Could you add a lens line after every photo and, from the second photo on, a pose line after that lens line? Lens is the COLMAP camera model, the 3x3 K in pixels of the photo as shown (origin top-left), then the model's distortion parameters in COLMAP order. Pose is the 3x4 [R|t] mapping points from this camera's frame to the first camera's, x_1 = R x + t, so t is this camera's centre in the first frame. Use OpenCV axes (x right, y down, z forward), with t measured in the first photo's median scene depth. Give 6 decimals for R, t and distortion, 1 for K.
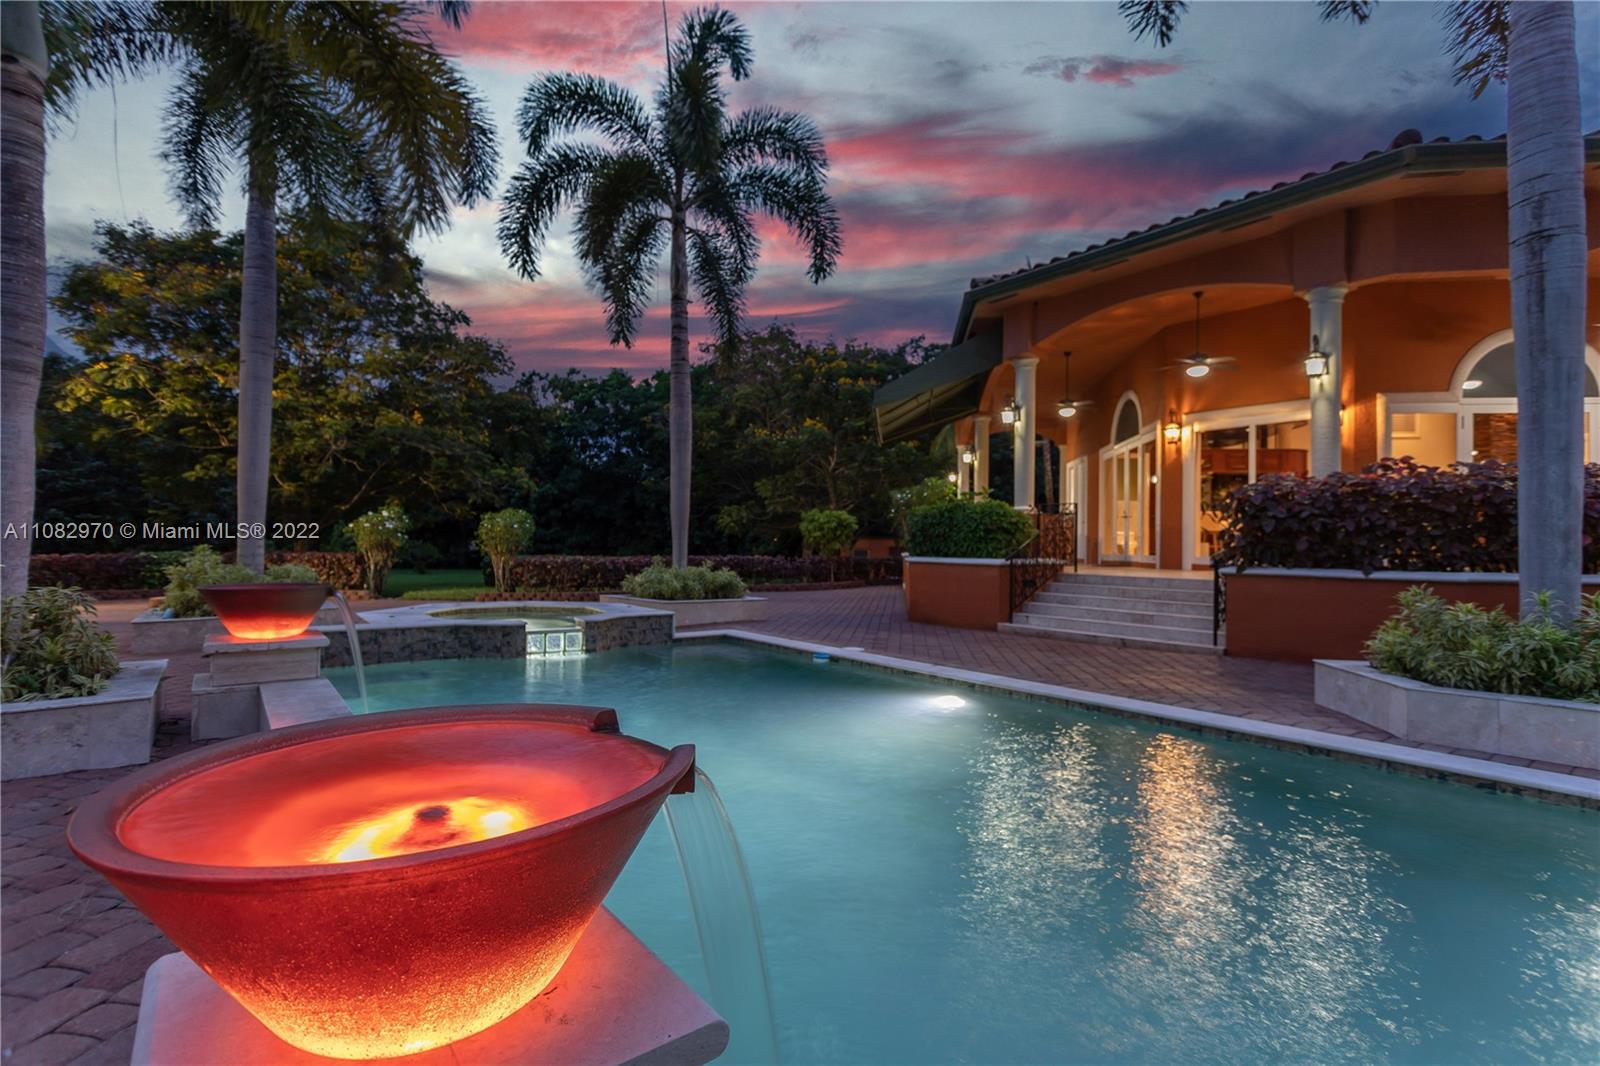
lens RADIAL K [[751.5, 0, 800.0], [0, 751.5, 533.0], [0, 0, 1]] dist [0.003031, -0.000069]
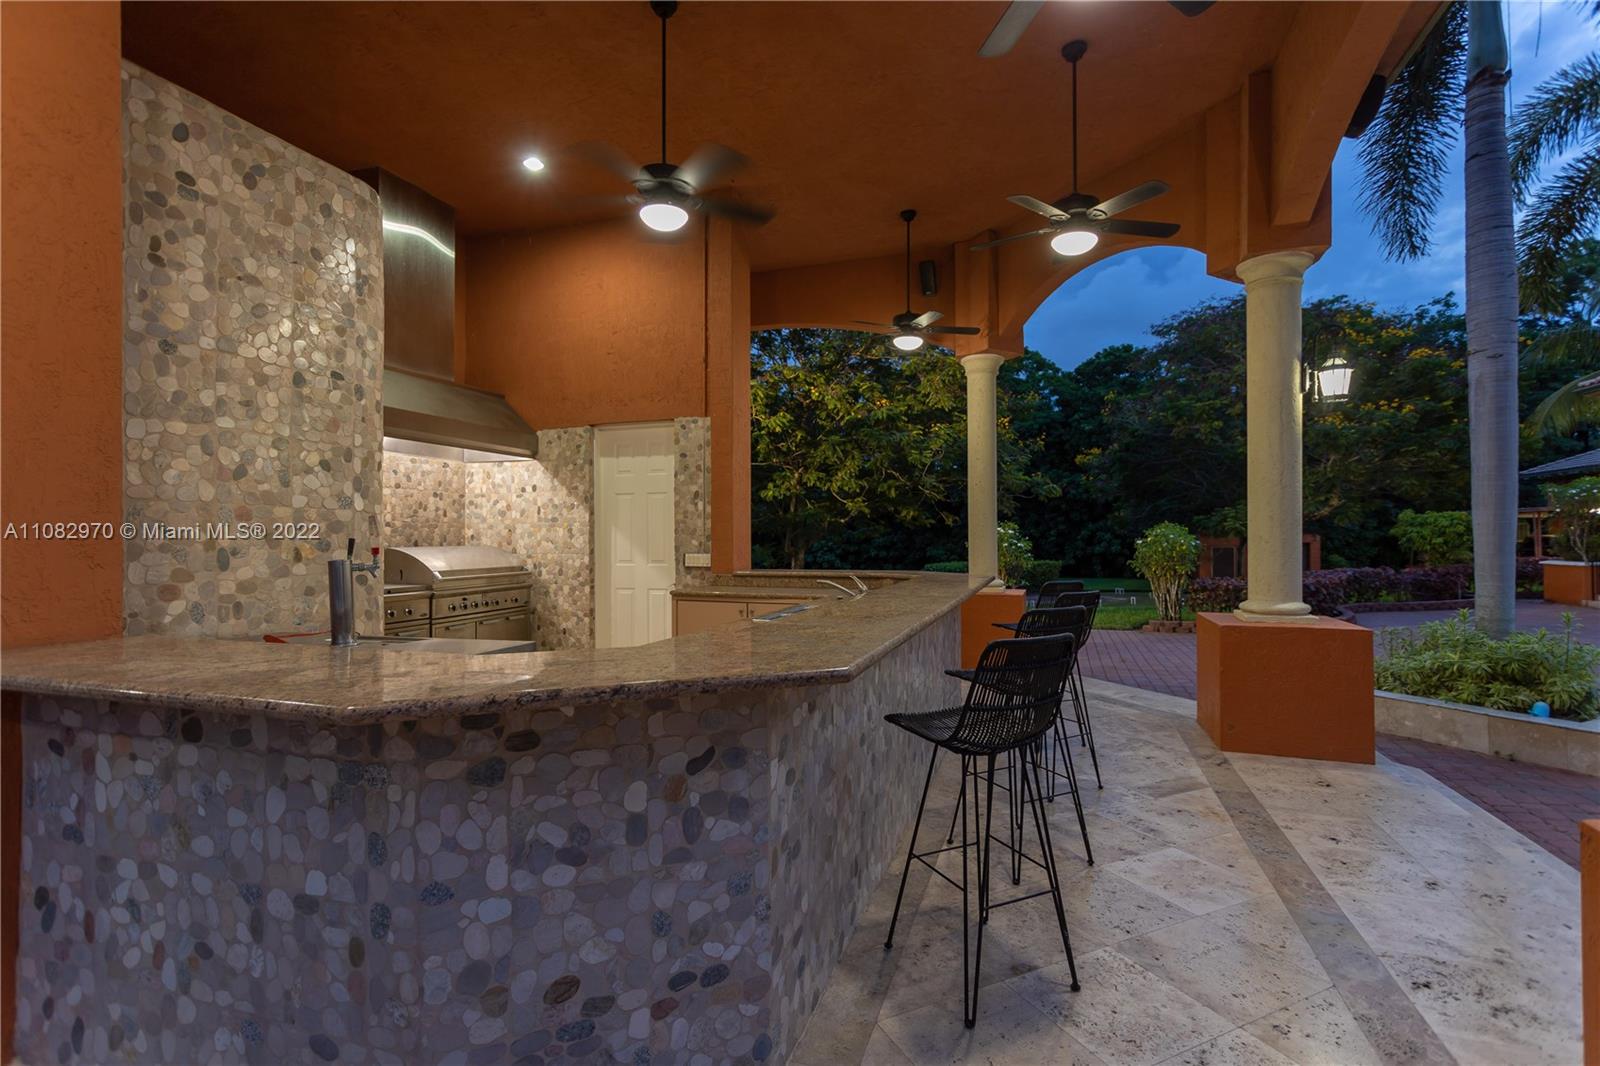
lens RADIAL K [[751.5, 0, 800.0], [0, 751.5, 533.0], [0, 0, 1]] dist [0.003031, -0.000069]
pose [[0.984103, -0.018241, -0.176659, -0.982695], [0.020630, 0.999719, 0.011697, -0.058572], [0.176396, -0.015155, 0.984203, 0.112013]]
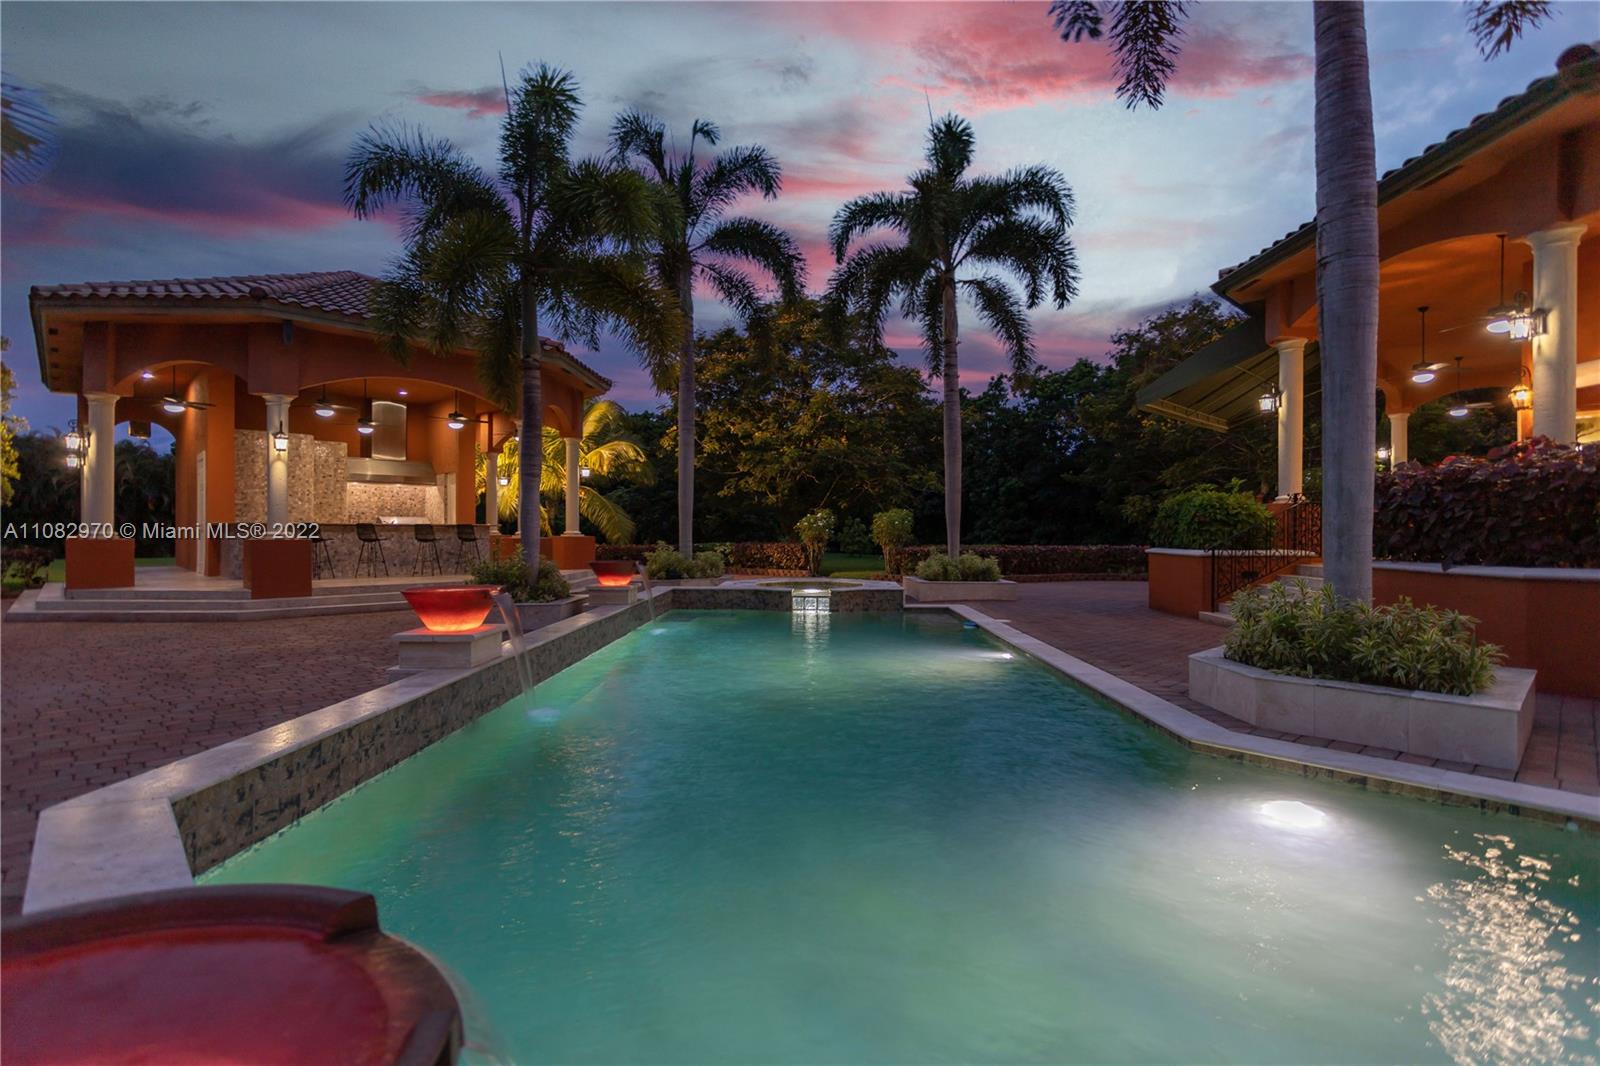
lens RADIAL K [[770.2, 0, 802.7], [0, 770.2, 523.8], [0, 0, 1]] dist [0.000924, -0.000002]
pose [[0.774910, -0.017065, -0.631842, 0.447698], [0.019480, 0.999805, -0.003113, -0.008107], [0.631772, -0.009896, 0.775091, -0.151118]]
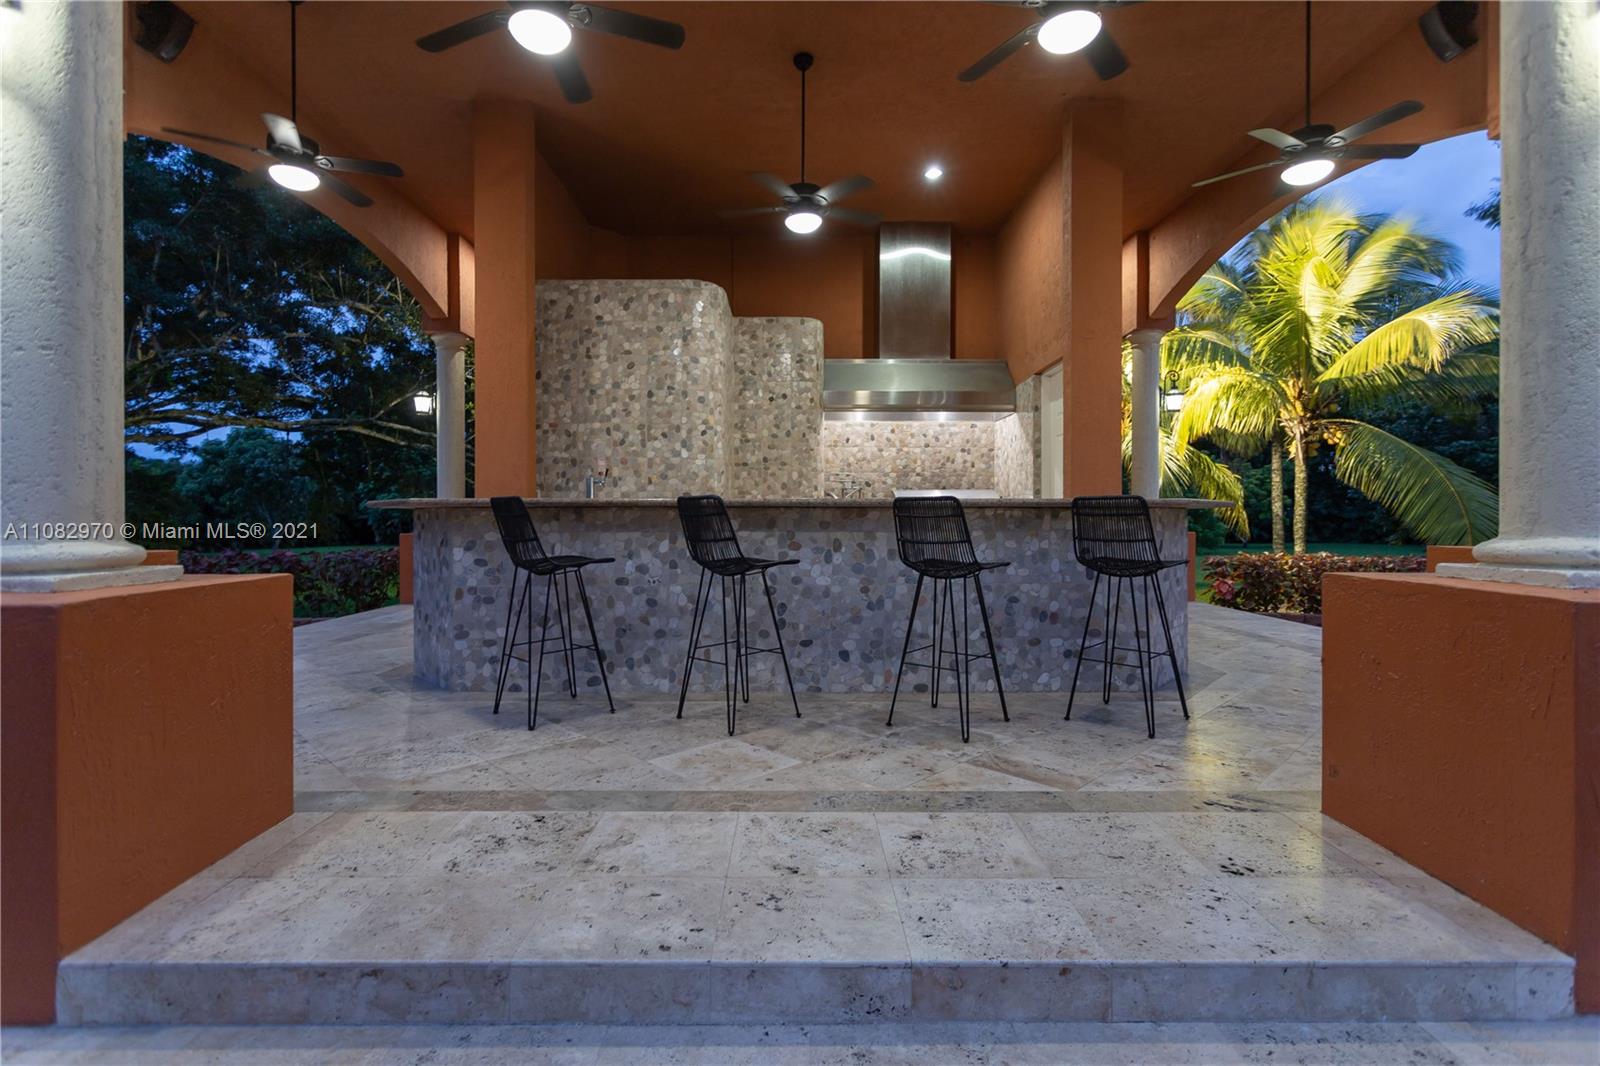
lens RADIAL K [[770.2, 0, 802.7], [0, 770.2, 523.8], [0, 0, 1]] dist [0.000924, -0.000002]
pose [[0.141331, -0.006718, -0.989940, -0.626805], [0.021233, 0.999768, -0.003753, -0.014211], [0.989735, -0.020489, 0.141440, 0.382918]]
